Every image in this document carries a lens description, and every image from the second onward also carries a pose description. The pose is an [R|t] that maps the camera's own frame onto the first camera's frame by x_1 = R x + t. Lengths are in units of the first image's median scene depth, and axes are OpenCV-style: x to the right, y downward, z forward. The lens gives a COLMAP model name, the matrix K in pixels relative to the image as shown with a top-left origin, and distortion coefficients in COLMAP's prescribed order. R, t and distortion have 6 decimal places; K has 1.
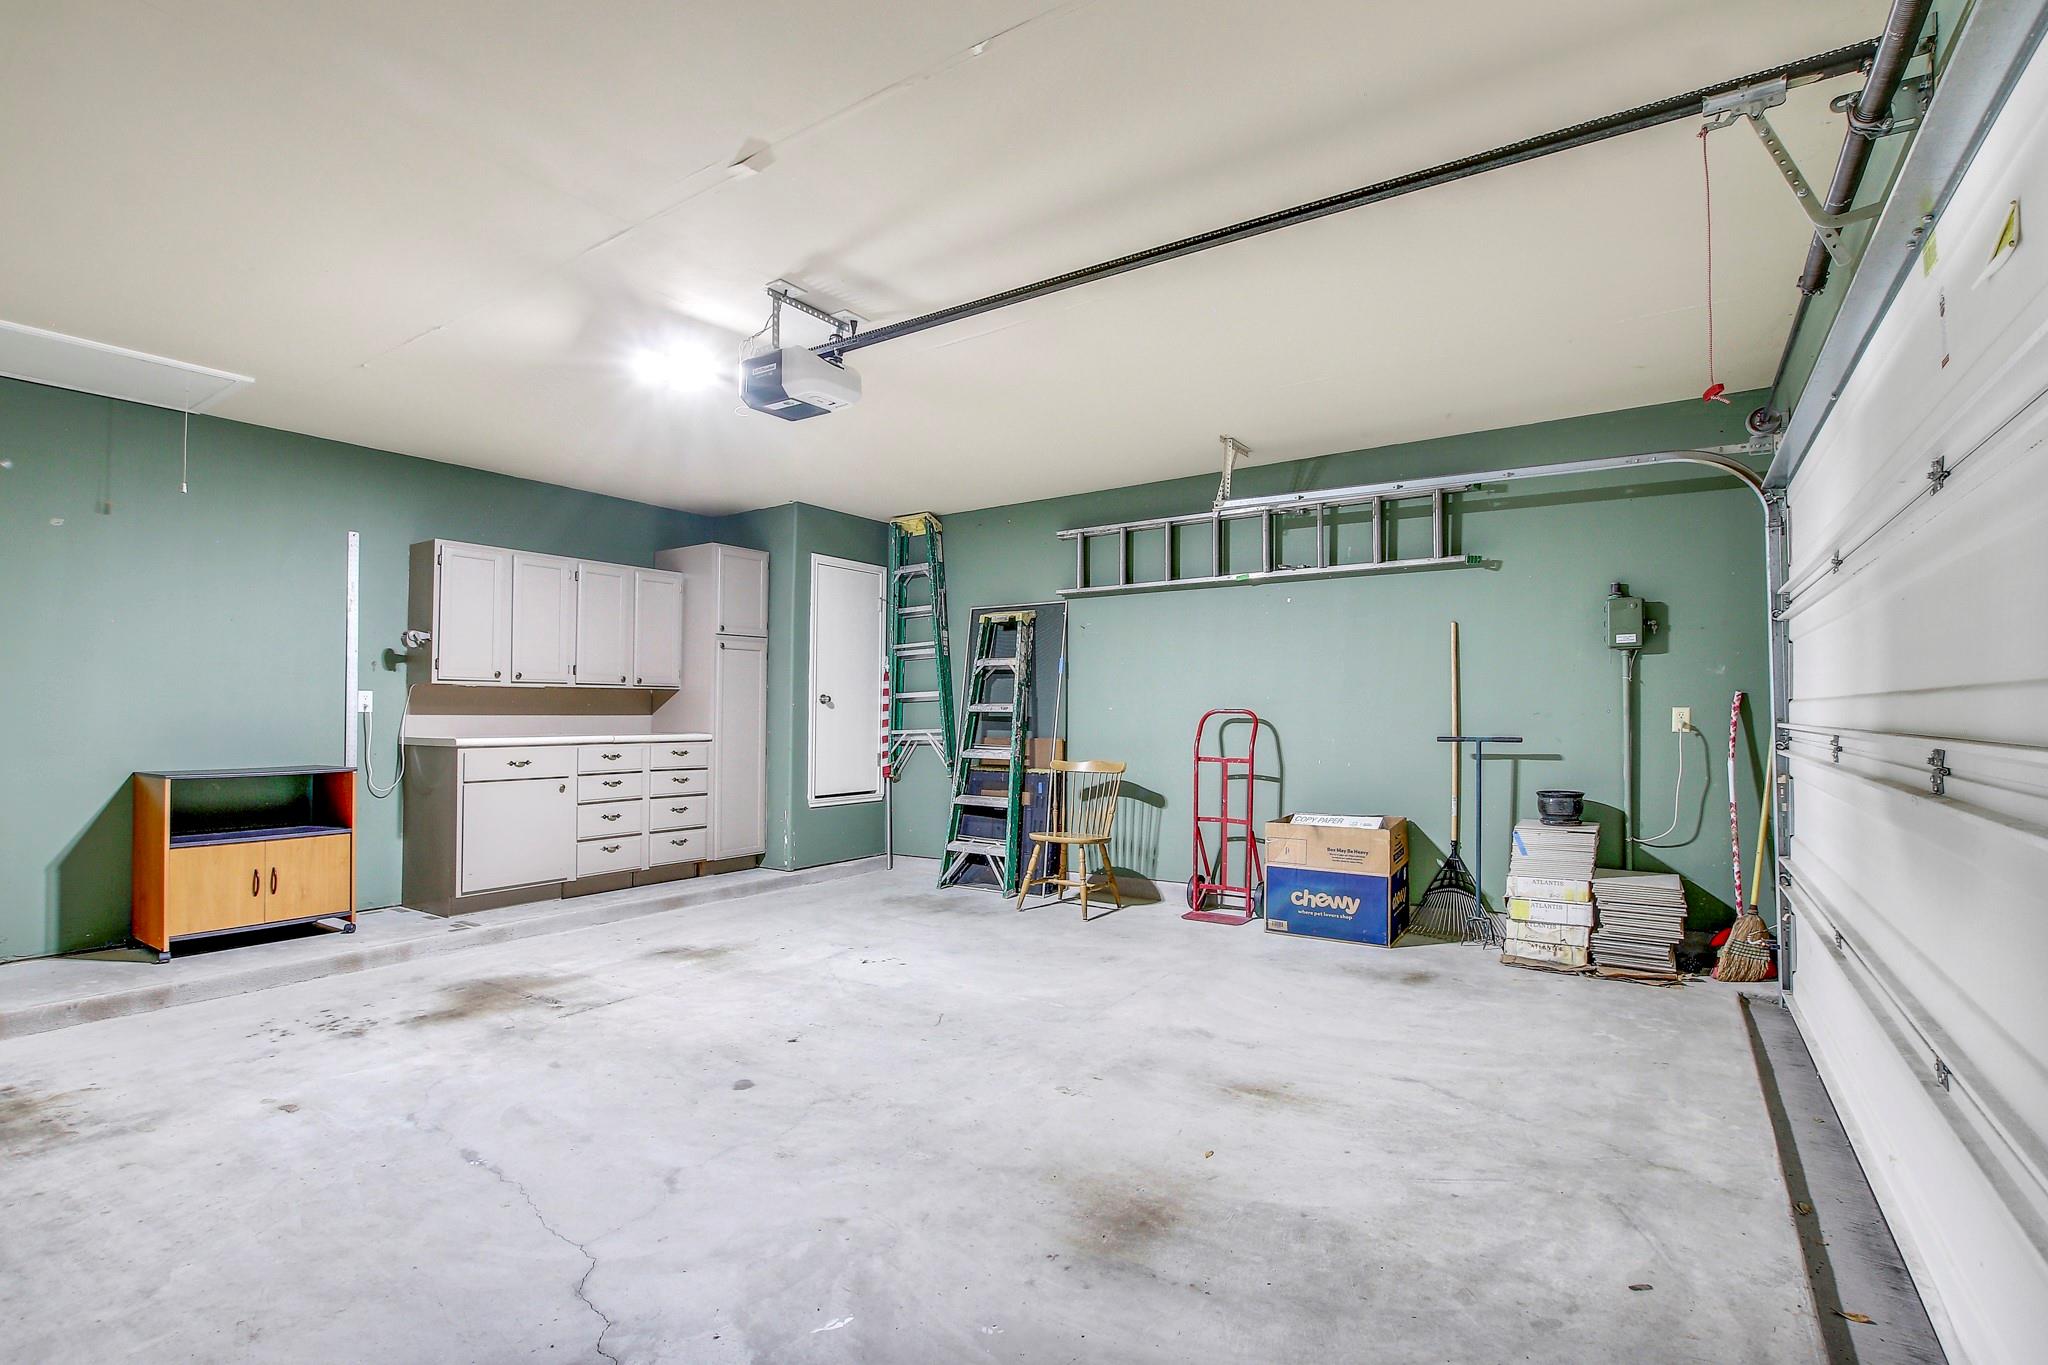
lens RADIAL K [[928.3, 0, 1034.7], [0, 928.3, 681.2], [0, 0, 1]] dist [-0.026801, 0.001614]
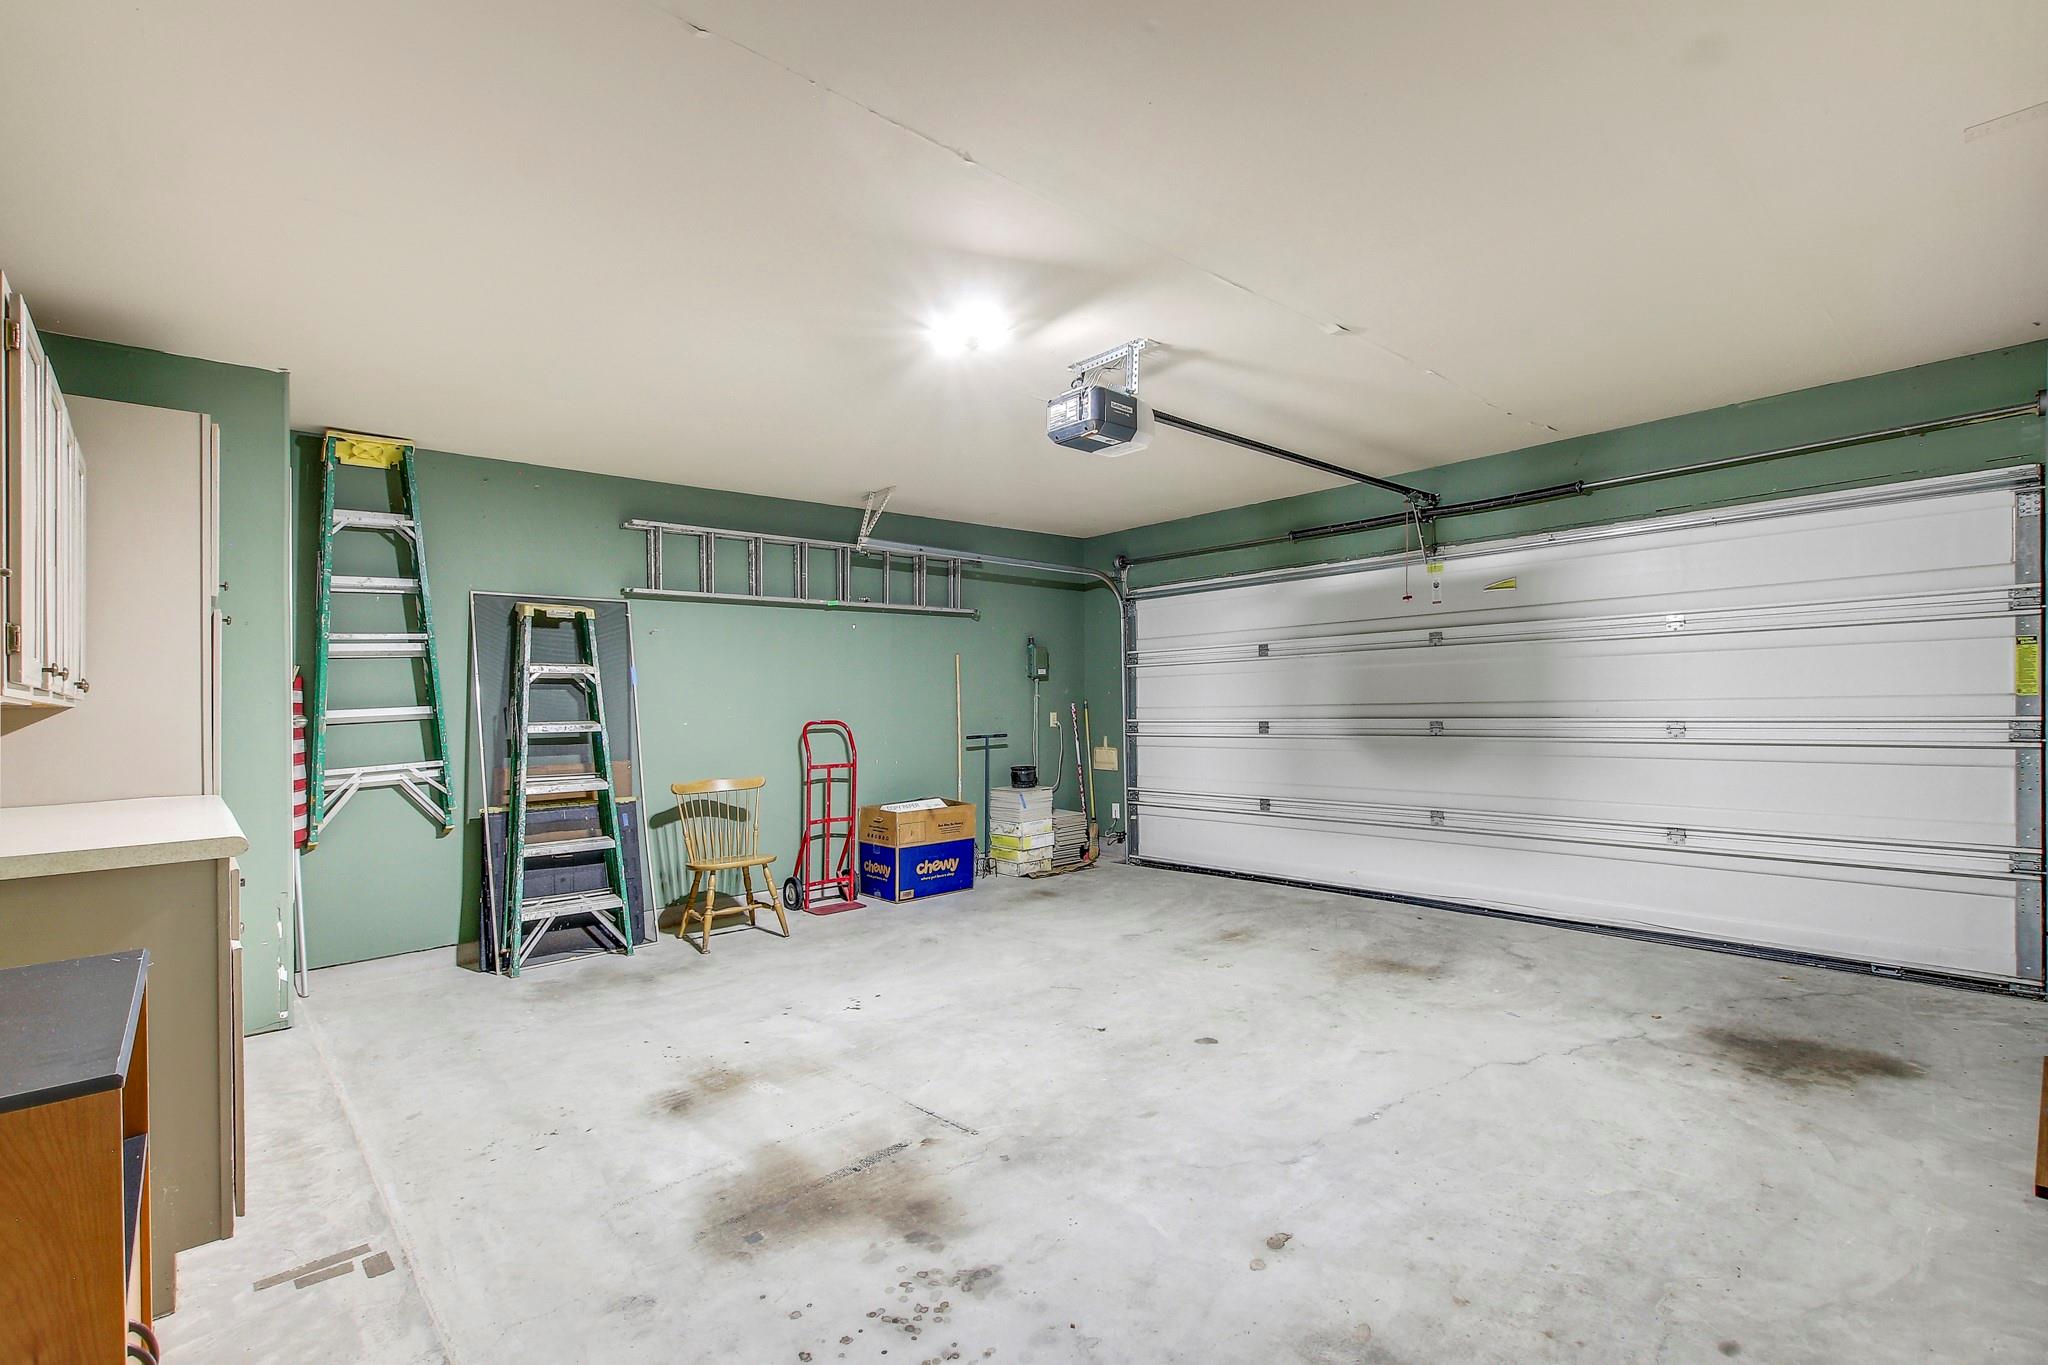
lens RADIAL K [[931.0, 0, 1014.4], [0, 931.0, 699.2], [0, 0, 1]] dist [0.002421, 0.000346]
pose [[0.253897, 0.000788, 0.967231, -1.175900], [-0.008912, 0.999959, 0.001525, 0.001139], [-0.967190, -0.009007, 0.253893, 0.721807]]
